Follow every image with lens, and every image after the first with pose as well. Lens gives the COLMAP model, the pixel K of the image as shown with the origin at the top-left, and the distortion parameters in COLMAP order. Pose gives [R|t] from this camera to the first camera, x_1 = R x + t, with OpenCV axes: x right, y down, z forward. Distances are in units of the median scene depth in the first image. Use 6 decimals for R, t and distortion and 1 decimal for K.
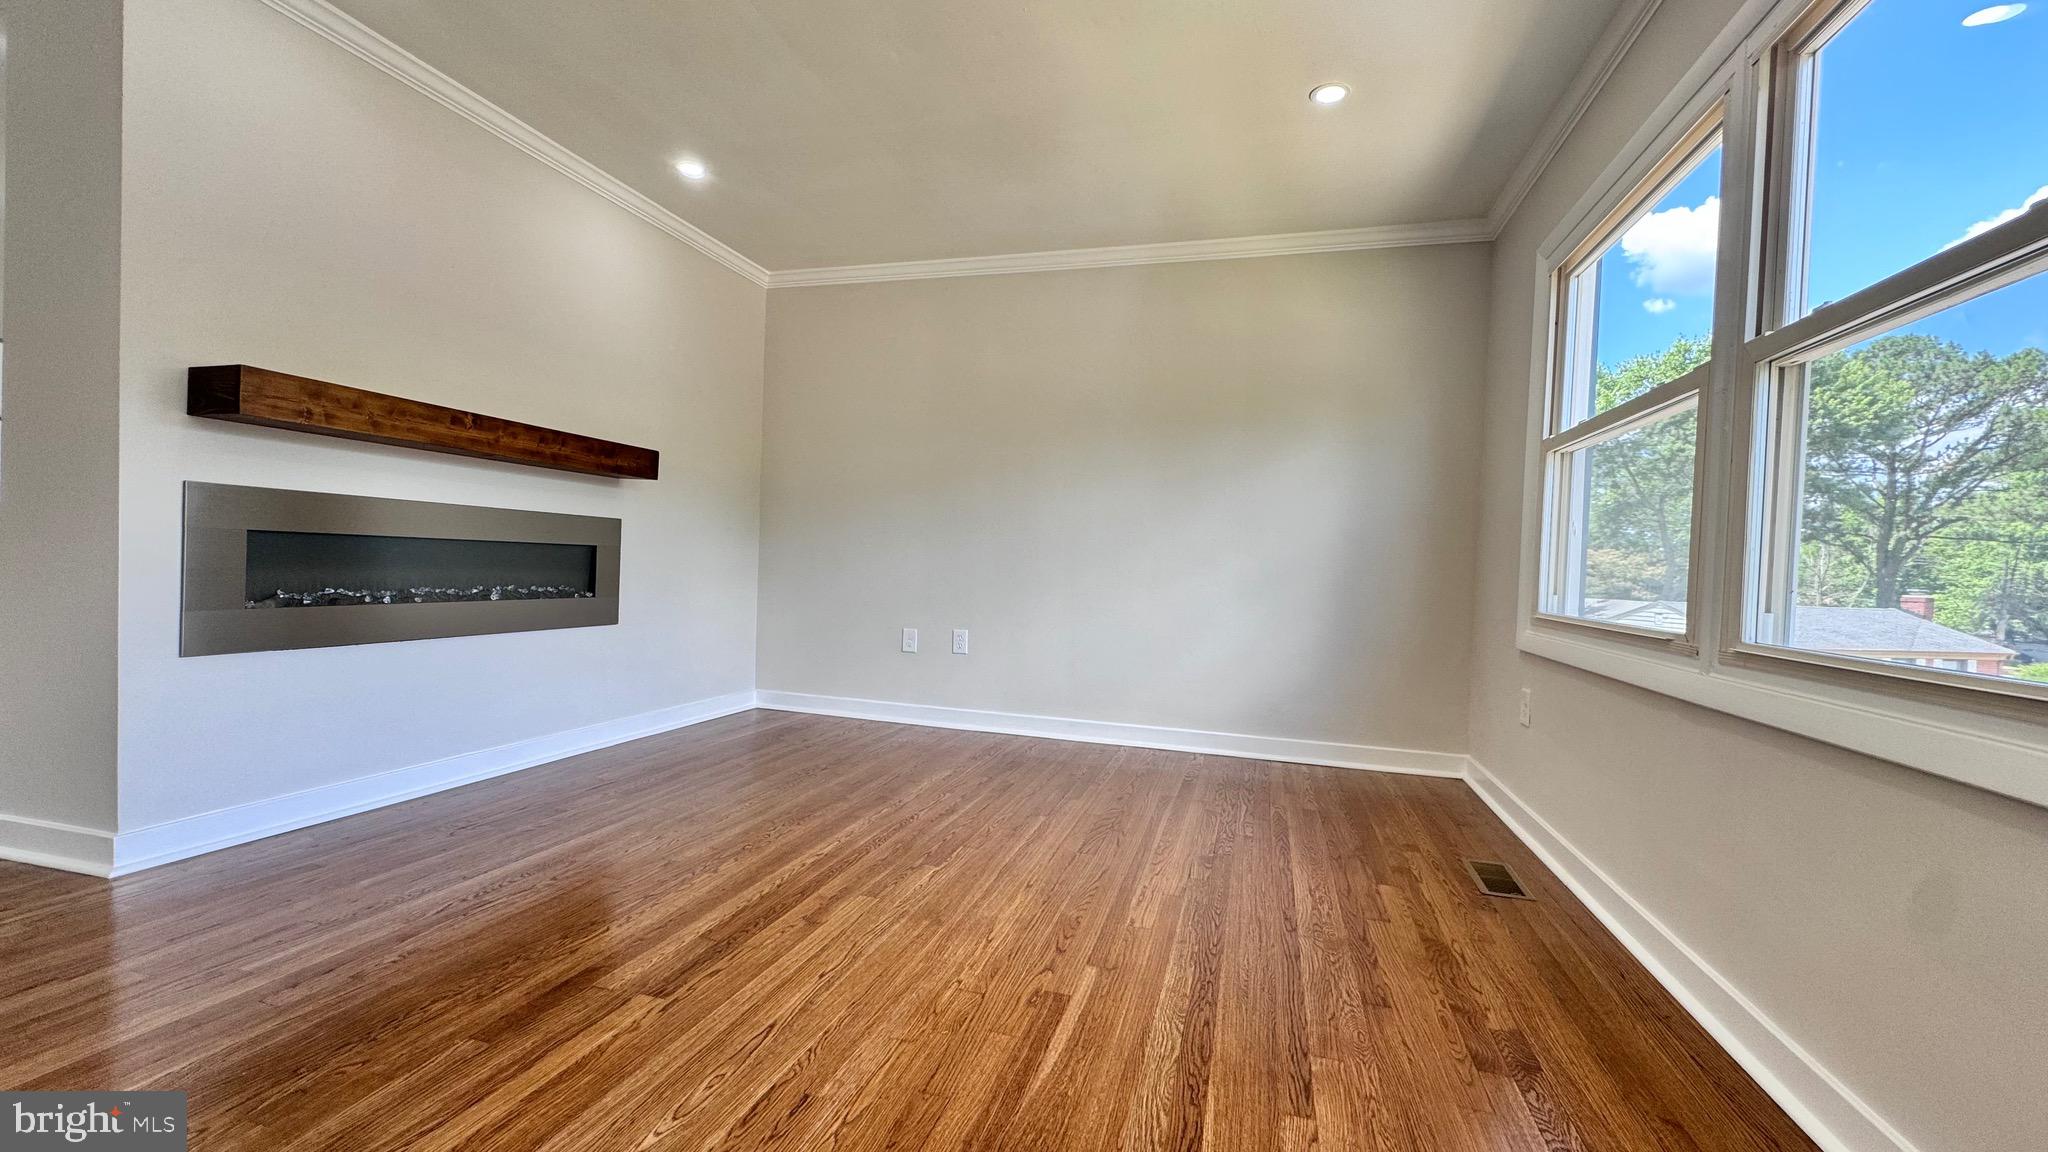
lens RADIAL K [[814.6, 0, 1022.2], [0, 814.6, 577.1], [0, 0, 1]] dist [-0.001751, 0.000561]
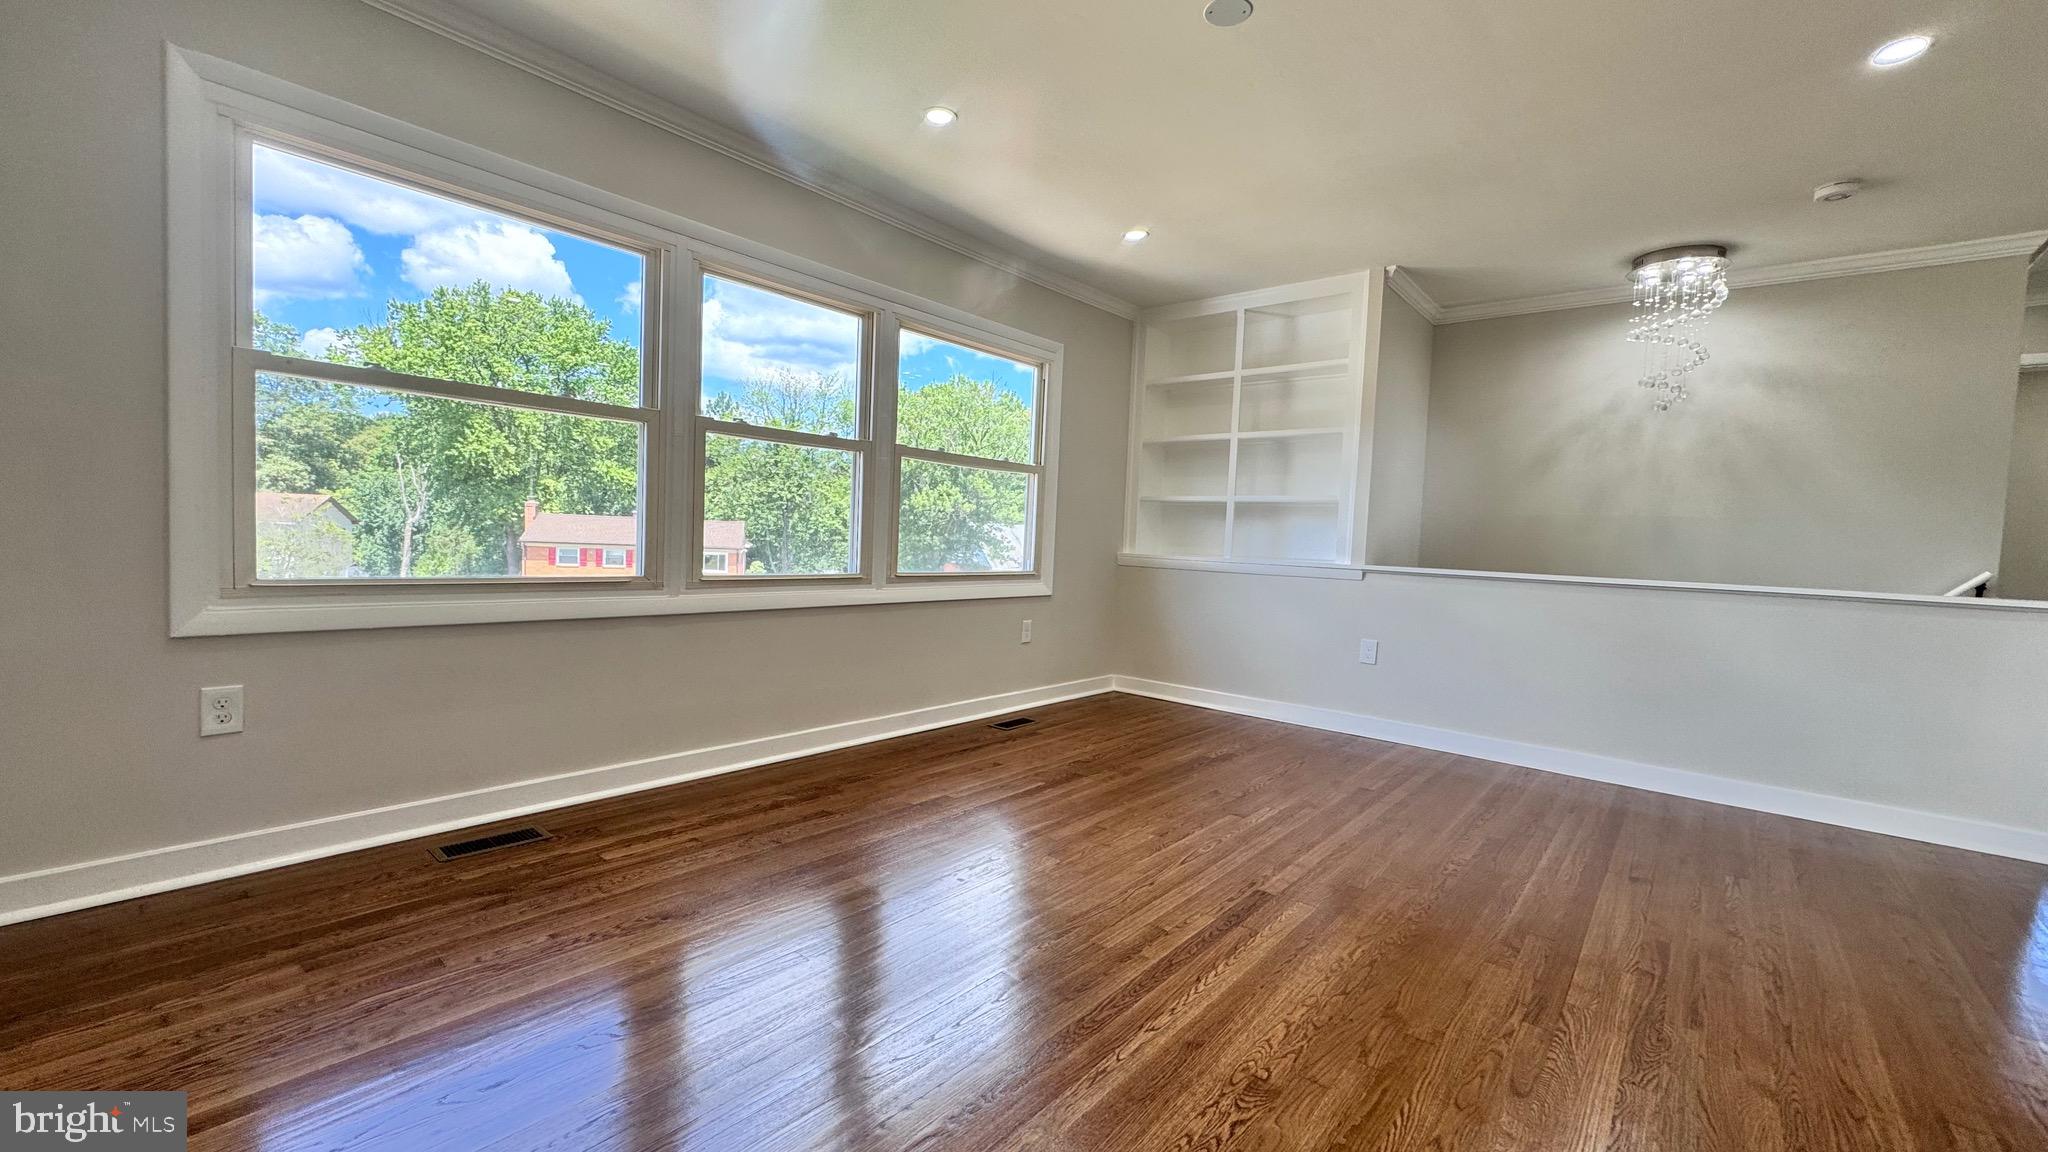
lens RADIAL K [[814.6, 0, 1024.5], [0, 814.6, 577.0], [0, 0, 1]] dist [-0.001751, 0.000561]
pose [[-0.915329, -0.098674, 0.390430, -0.353493], [-0.072815, 0.994089, 0.080530, -0.079118], [-0.396069, 0.045283, -0.917104, 1.533623]]
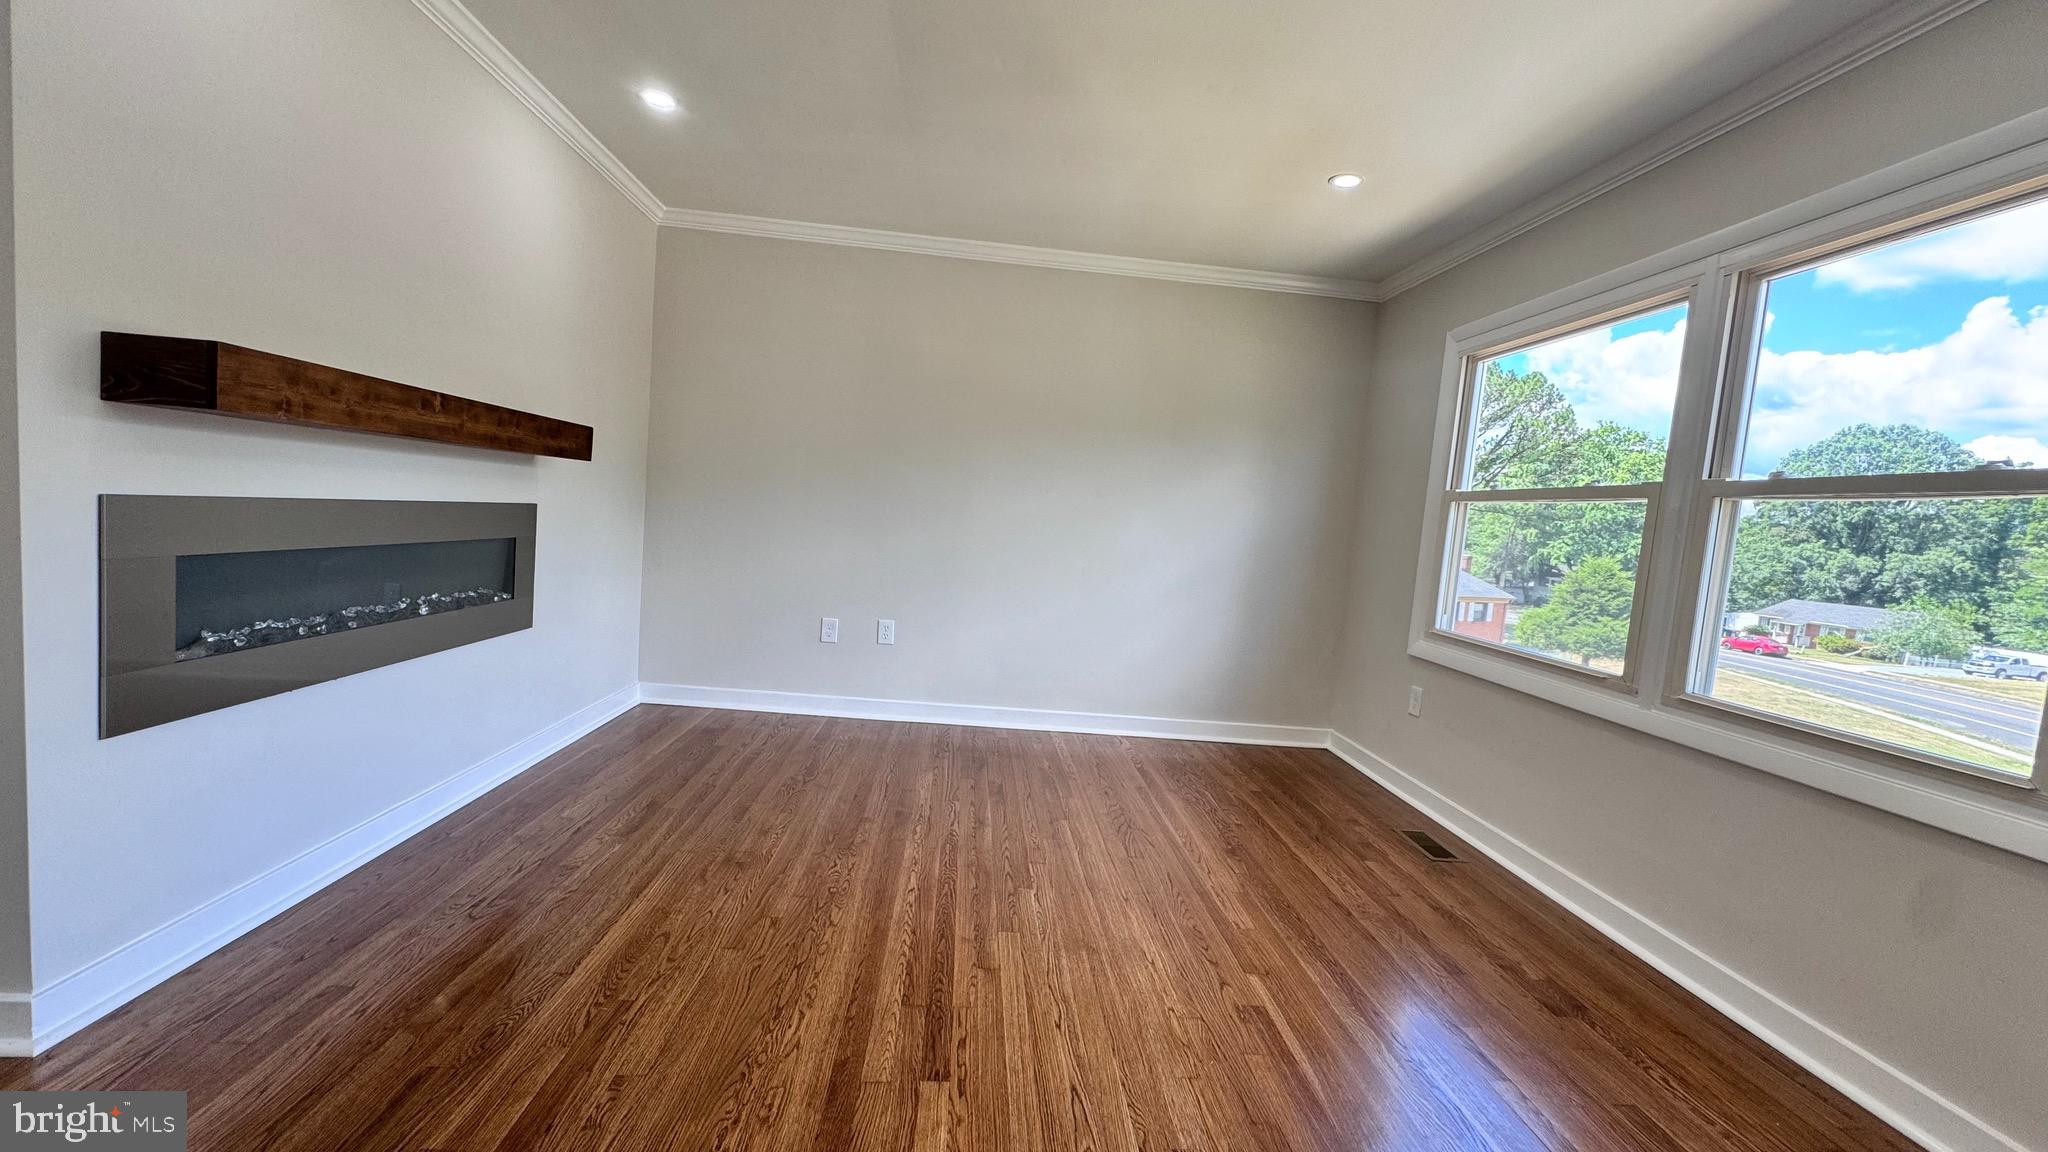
lens RADIAL K [[814.6, 0, 1020.6], [0, 814.6, 577.3], [0, 0, 1]] dist [-0.001751, 0.000561]
pose [[0.938147, 0.013737, 0.345965, -0.440104], [-0.042129, 0.996317, 0.074679, -0.111640], [-0.343665, -0.084635, 0.935271, 0.050734]]
